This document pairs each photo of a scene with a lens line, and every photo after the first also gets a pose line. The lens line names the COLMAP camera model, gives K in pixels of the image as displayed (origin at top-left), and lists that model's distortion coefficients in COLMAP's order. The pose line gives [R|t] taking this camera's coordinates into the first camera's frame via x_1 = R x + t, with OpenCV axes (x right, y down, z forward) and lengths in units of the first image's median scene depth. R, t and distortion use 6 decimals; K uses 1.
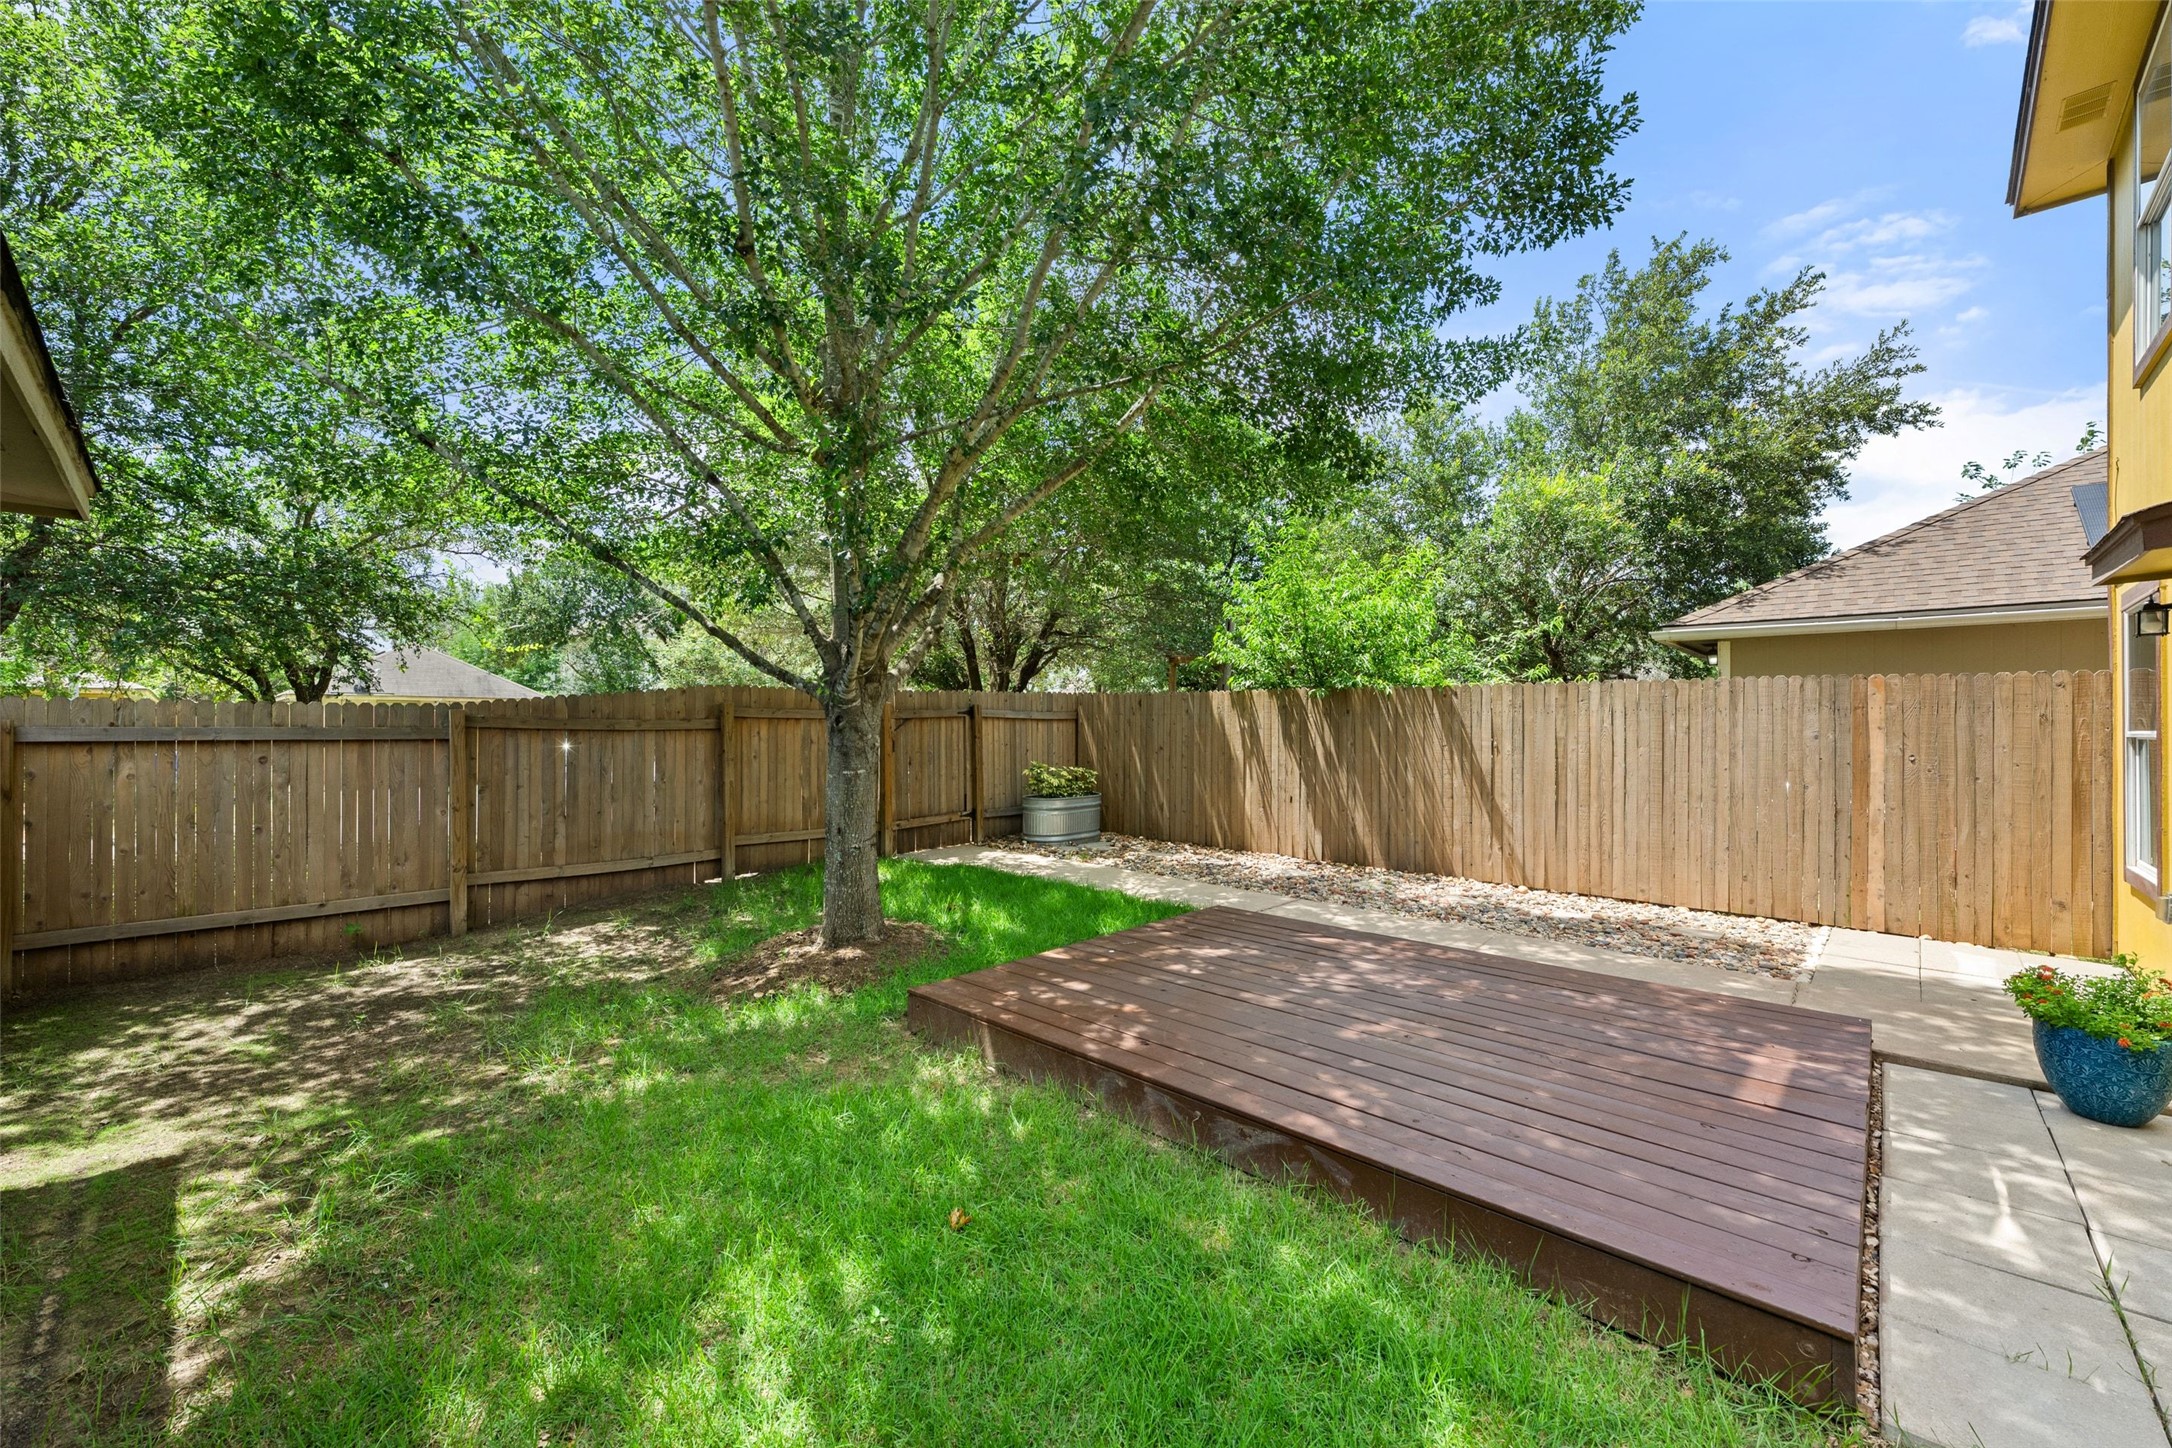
lens RADIAL K [[860.4, 0, 1088.2], [0, 860.4, 731.5], [0, 0, 1]] dist [-0.000544, 0.000170]
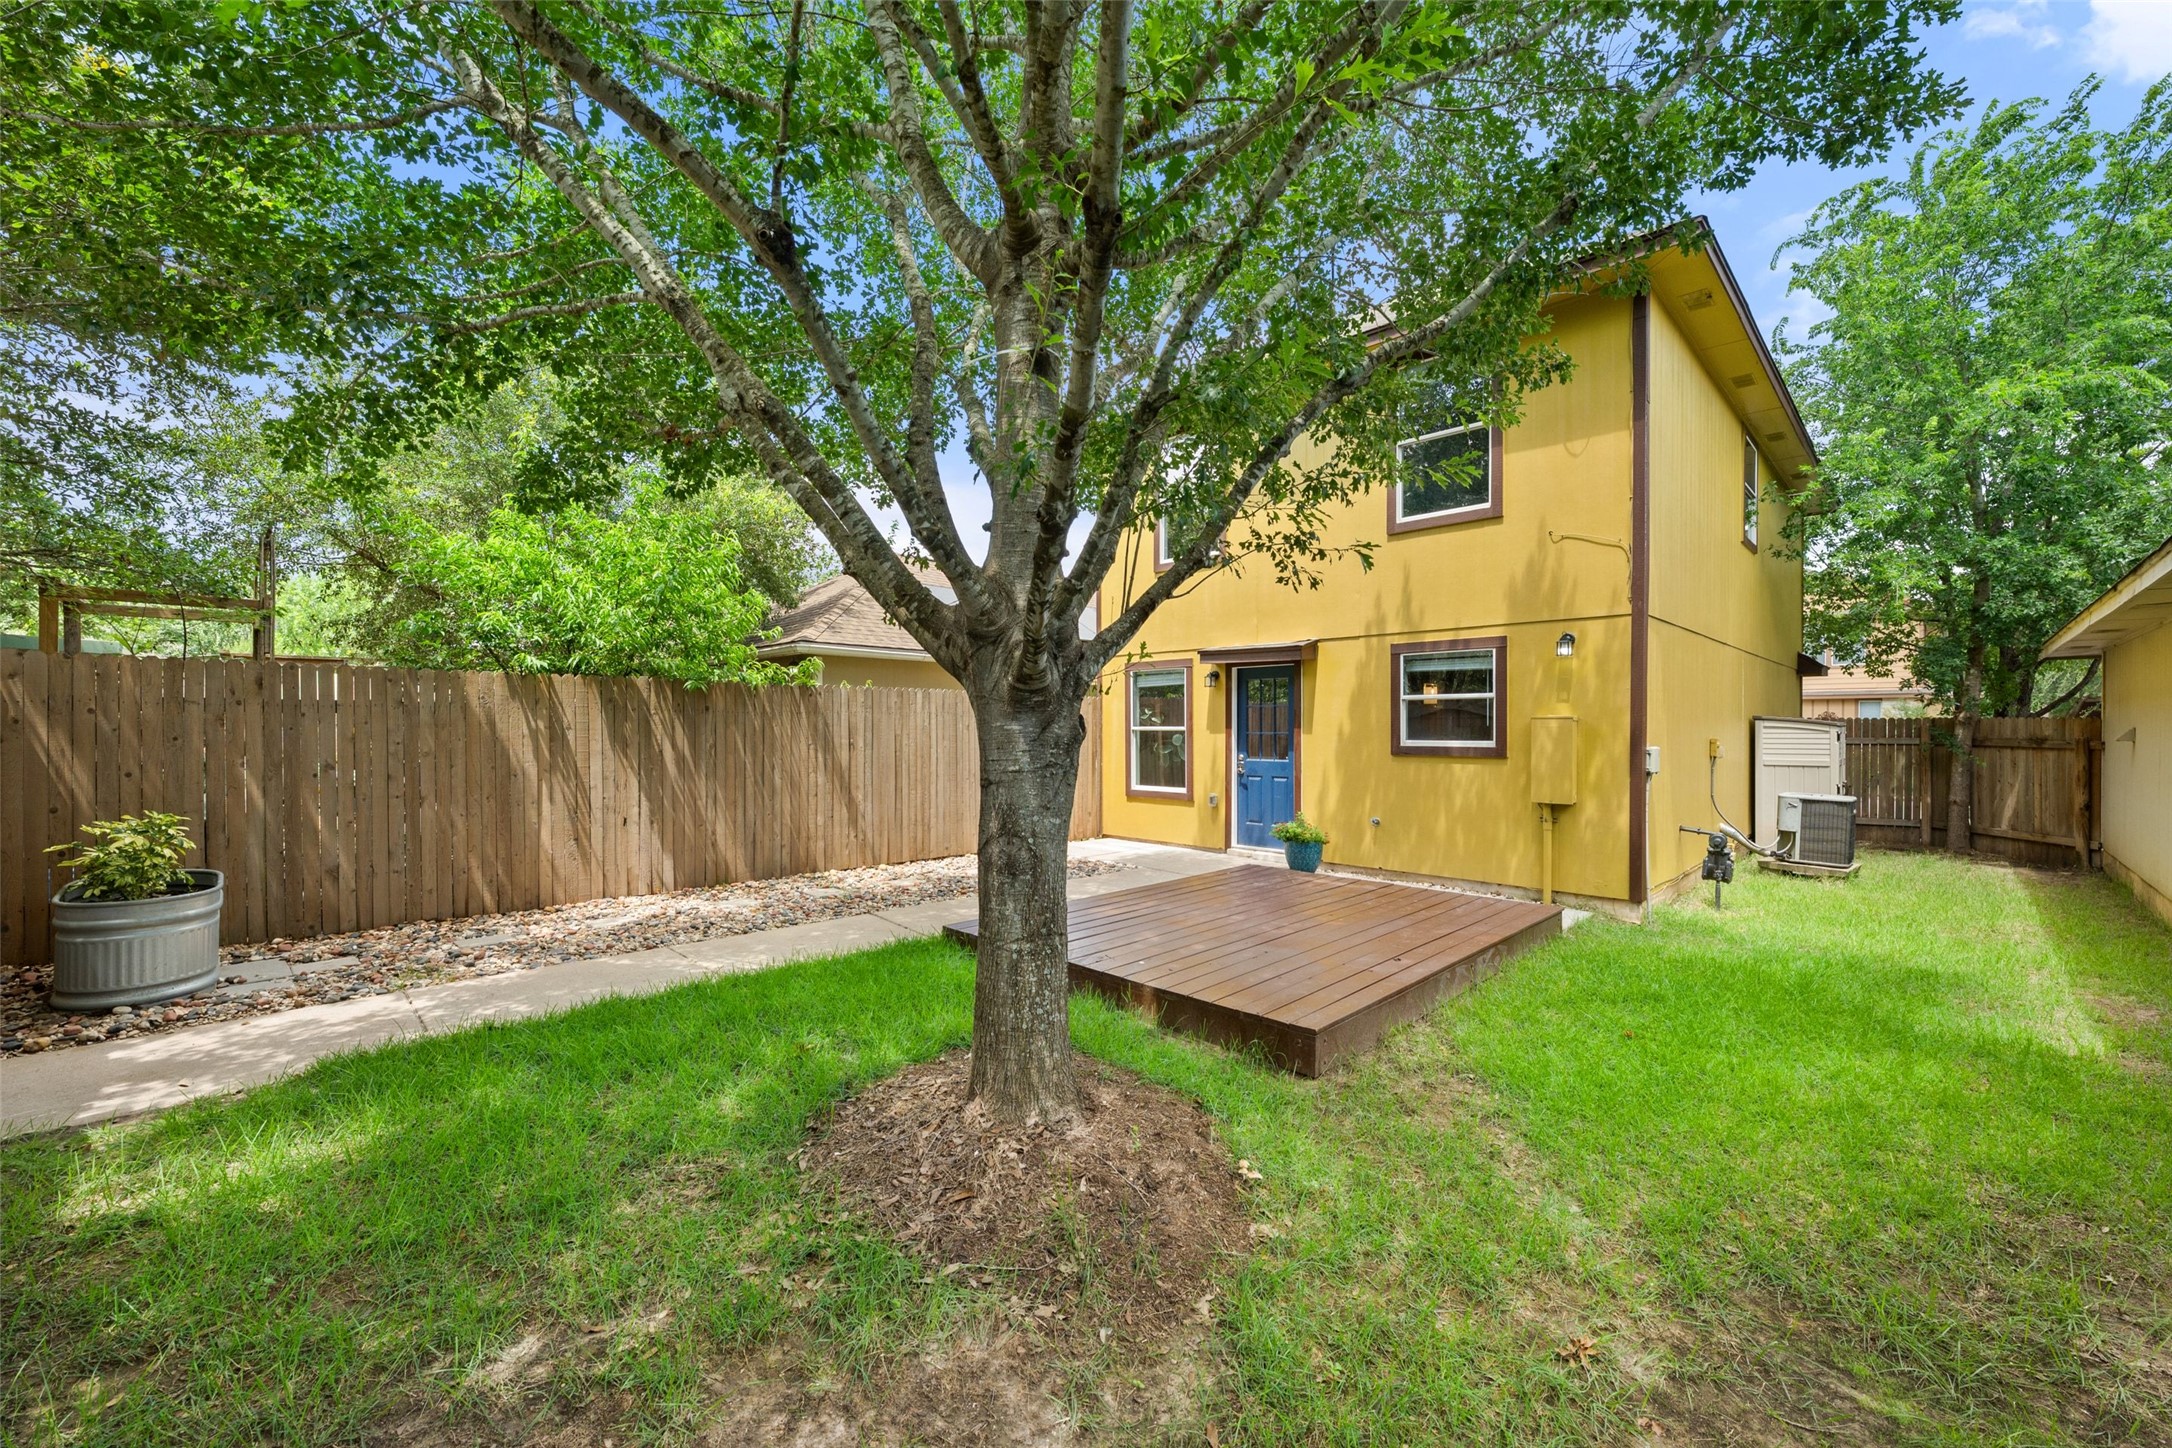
lens RADIAL K [[860.4, 0, 1088.2], [0, 860.4, 731.5], [0, 0, 1]] dist [-0.000544, 0.000170]
pose [[0.016520, -0.012123, 0.999790, -0.526471], [0.003183, 0.999922, 0.012072, -0.008498], [-0.999858, 0.002983, 0.016557, 0.586925]]
